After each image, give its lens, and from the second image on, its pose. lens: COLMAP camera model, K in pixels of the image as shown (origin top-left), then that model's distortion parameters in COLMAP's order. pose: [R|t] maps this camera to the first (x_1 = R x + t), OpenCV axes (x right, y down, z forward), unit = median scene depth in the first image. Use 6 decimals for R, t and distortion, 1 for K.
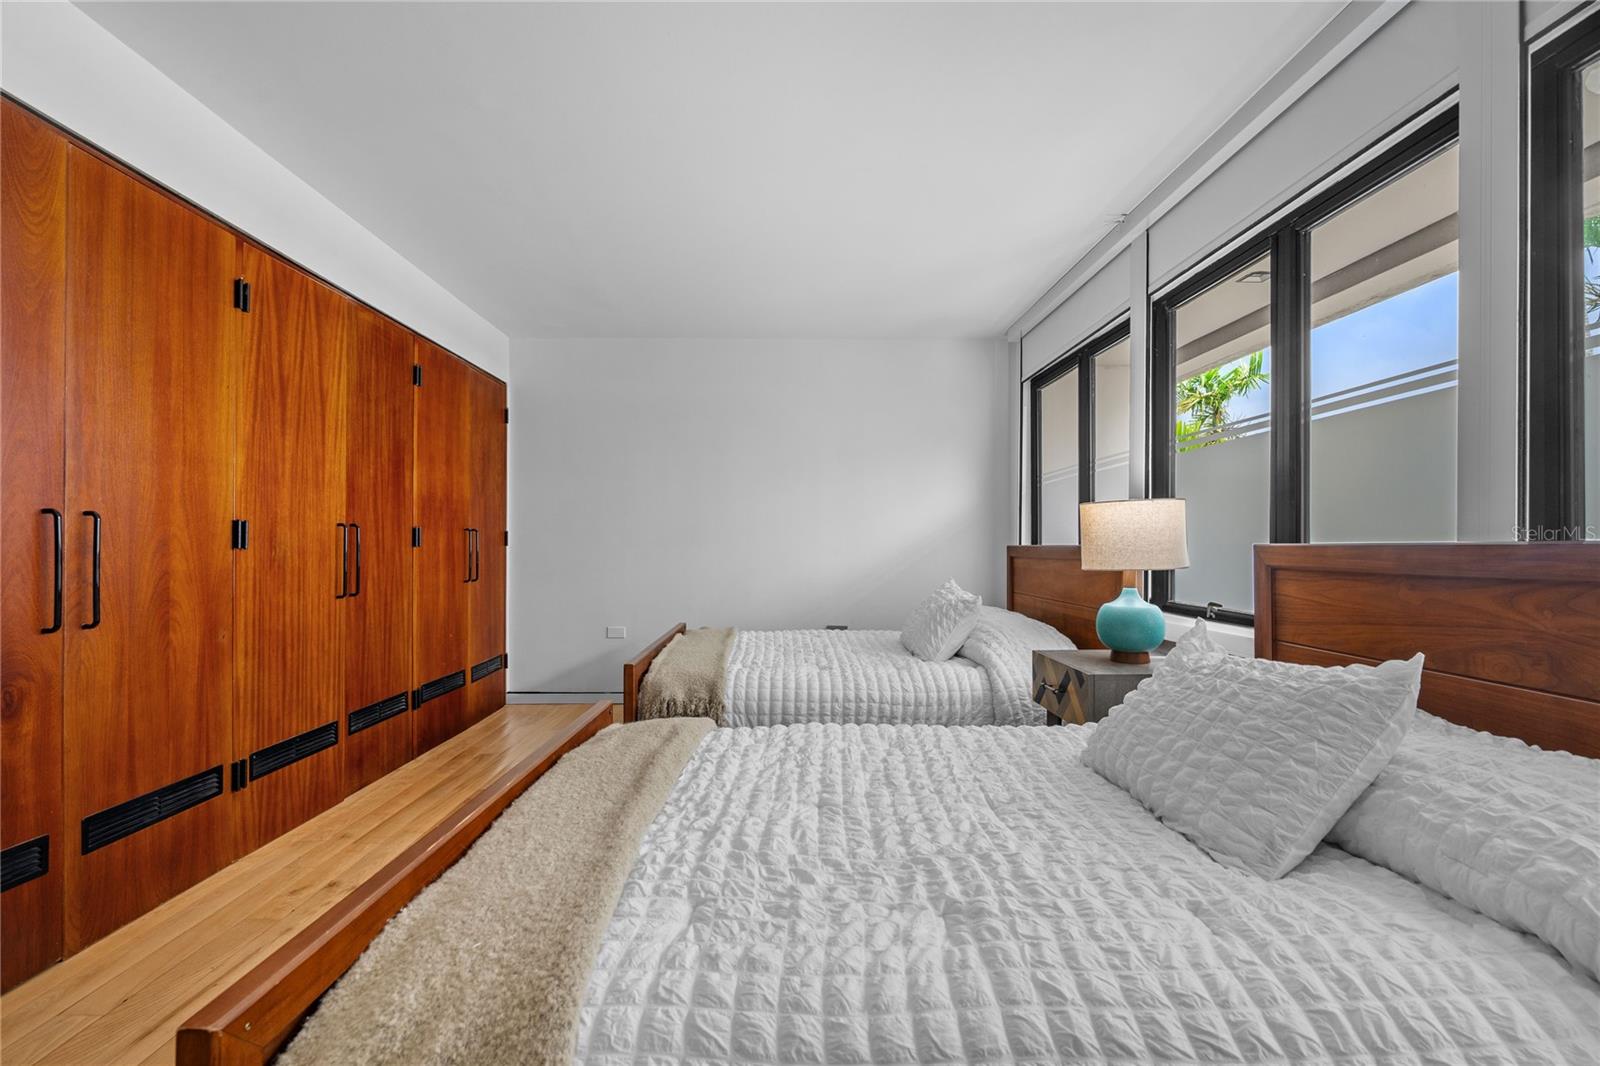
lens RADIAL K [[731.7, 0, 801.5], [0, 731.7, 529.1], [0, 0, 1]] dist [-0.004393, -0.000275]
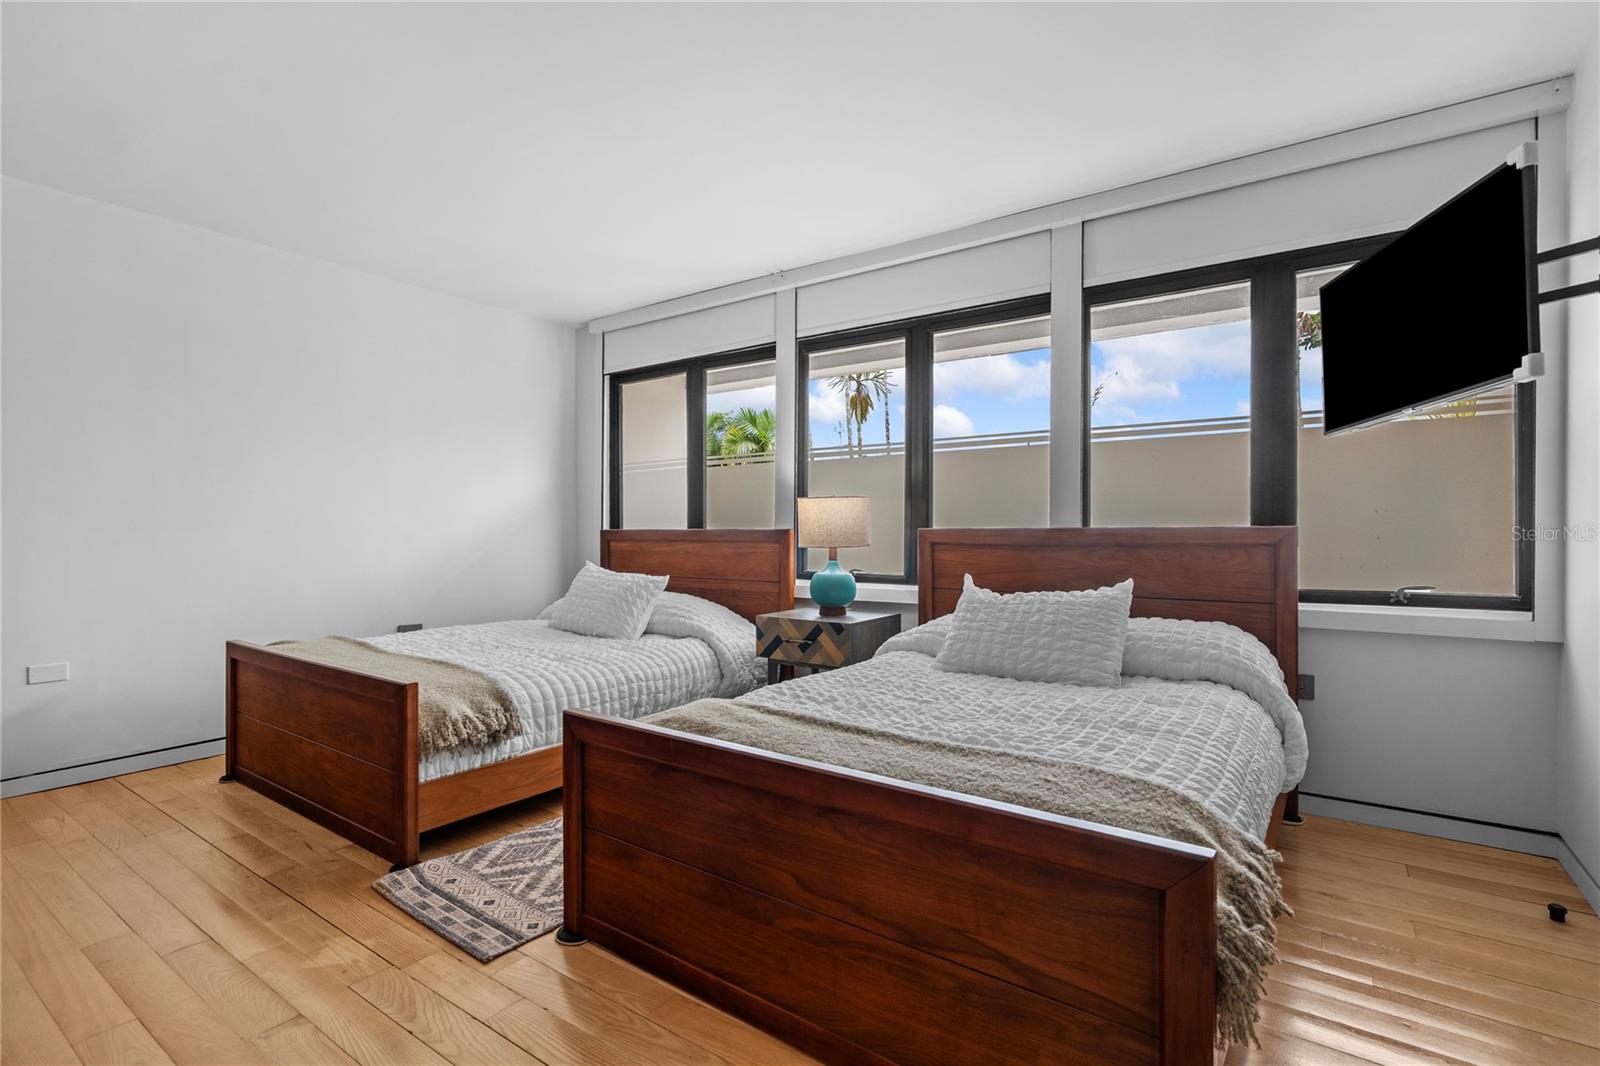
lens RADIAL K [[731.7, 0, 807.1], [0, 731.7, 535.3], [0, 0, 1]] dist [-0.004393, -0.000275]
pose [[0.601153, -0.006640, 0.799106, -0.353558], [-0.014817, 0.999701, 0.019453, 0.004757], [-0.798996, -0.023534, 0.600875, 0.121296]]
